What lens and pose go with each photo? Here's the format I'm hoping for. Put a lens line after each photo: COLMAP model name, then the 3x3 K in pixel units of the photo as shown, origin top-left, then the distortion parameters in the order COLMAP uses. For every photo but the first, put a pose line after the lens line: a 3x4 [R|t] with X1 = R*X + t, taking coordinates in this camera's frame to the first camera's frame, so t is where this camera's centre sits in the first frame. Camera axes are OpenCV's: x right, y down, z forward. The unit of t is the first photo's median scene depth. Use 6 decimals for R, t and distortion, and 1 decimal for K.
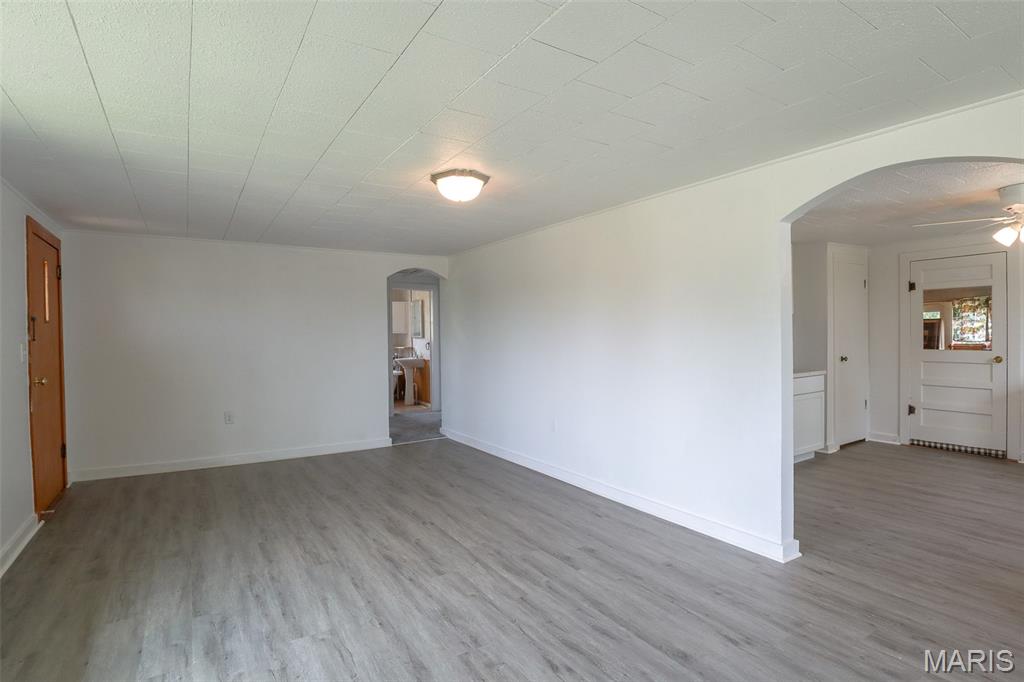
lens RADIAL K [[518.4, 0, 509.1], [0, 518.4, 339.5], [0, 0, 1]] dist [-0.040891, 0.012323]
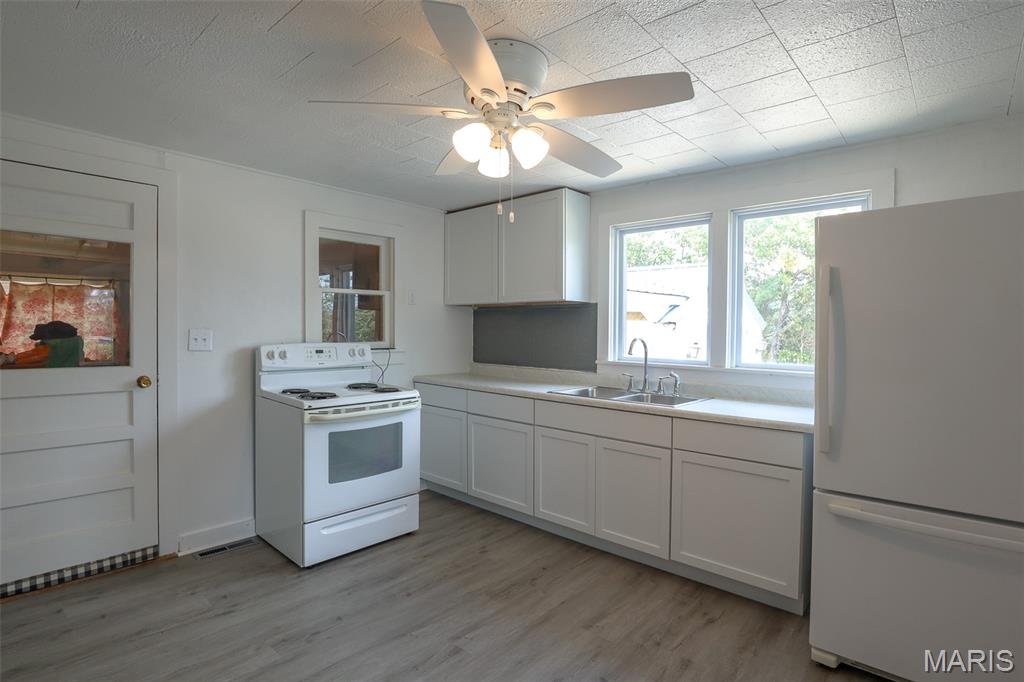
lens RADIAL K [[518.4, 0, 509.1], [0, 518.4, 339.5], [0, 0, 1]] dist [-0.040891, 0.012323]
pose [[-0.272940, -0.006538, 0.962009, 0.381996], [0.003852, 0.999961, 0.007889, -0.010077], [-0.962023, 0.005858, -0.272905, 0.872255]]
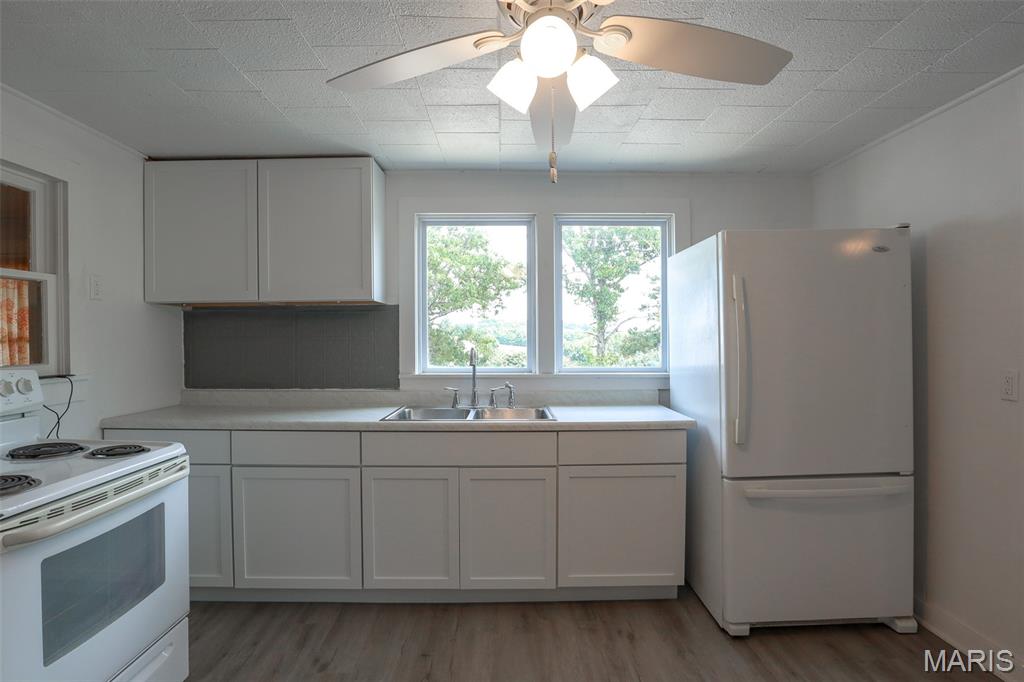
lens RADIAL K [[518.4, 0, 509.1], [0, 518.4, 339.5], [0, 0, 1]] dist [-0.040891, 0.012323]
pose [[-0.856307, 0.019685, 0.516091, 0.666815], [0.024526, 0.999696, 0.002563, -0.014105], [-0.515884, 0.014853, -0.856530, 1.022530]]
